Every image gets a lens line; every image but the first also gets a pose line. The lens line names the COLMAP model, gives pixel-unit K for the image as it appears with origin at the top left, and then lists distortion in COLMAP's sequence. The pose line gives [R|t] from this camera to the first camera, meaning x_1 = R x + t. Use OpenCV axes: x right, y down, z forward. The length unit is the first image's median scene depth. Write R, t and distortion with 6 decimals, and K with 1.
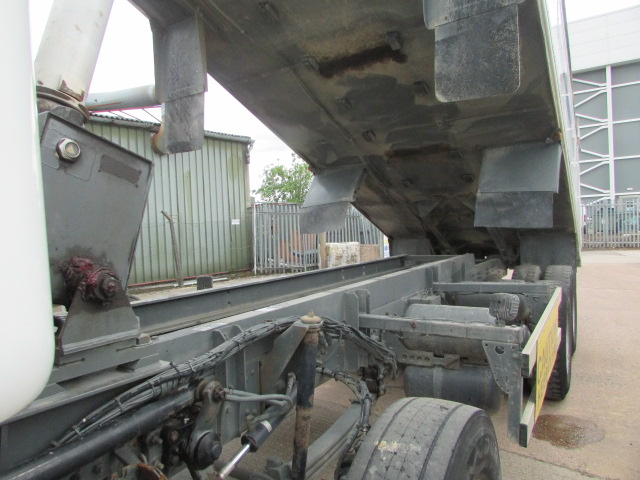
lens RADIAL K [[456.7, 0, 320.0], [0, 456.7, 240.0], [0, 0, 1]] dist [-0.025077, 0.002282]
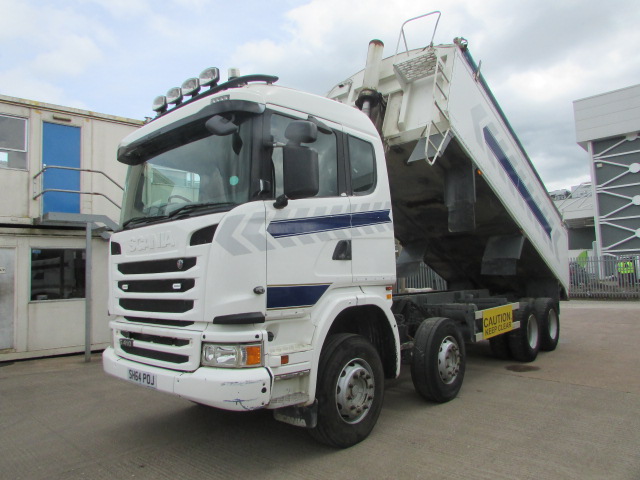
lens RADIAL K [[472.7, 0, 314.3], [0, 472.7, 235.5], [0, 0, 1]] dist [-0.028110, 0.001241]
pose [[0.985823, -0.002216, -0.167771, -0.015718], [-0.017122, 0.993364, -0.113728, 0.014413], [0.166910, 0.114988, 0.979244, -0.350991]]
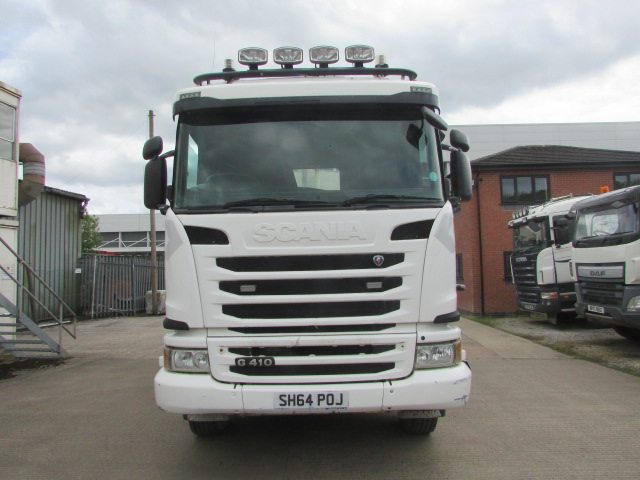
lens RADIAL K [[472.7, 0, 314.3], [0, 472.7, 235.5], [0, 0, 1]] dist [-0.028110, 0.001241]
pose [[0.829954, 0.060894, 0.554497, -0.334953], [0.008529, 0.992523, -0.121763, 0.018212], [-0.557766, 0.105787, 0.823229, -0.268331]]
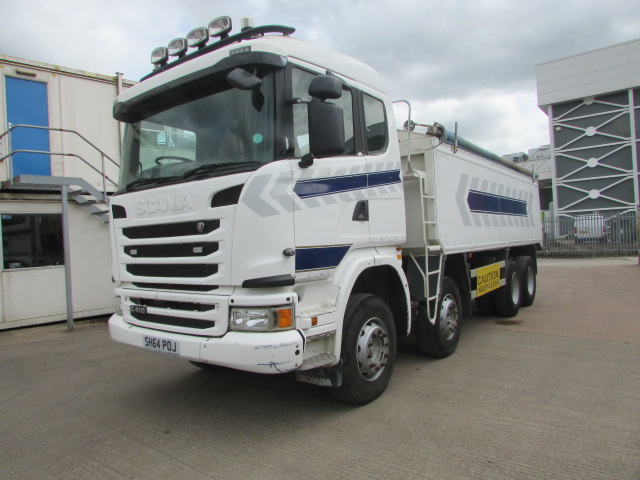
lens RADIAL K [[473.4, 0, 320.0], [0, 473.4, 240.0], [0, 0, 1]] dist [-0.043172, 0.005617]
pose [[0.997277, -0.002983, -0.073691, -0.057592], [0.001013, 0.999641, -0.026768, 0.015625], [0.073744, 0.026620, 0.996922, -0.350085]]
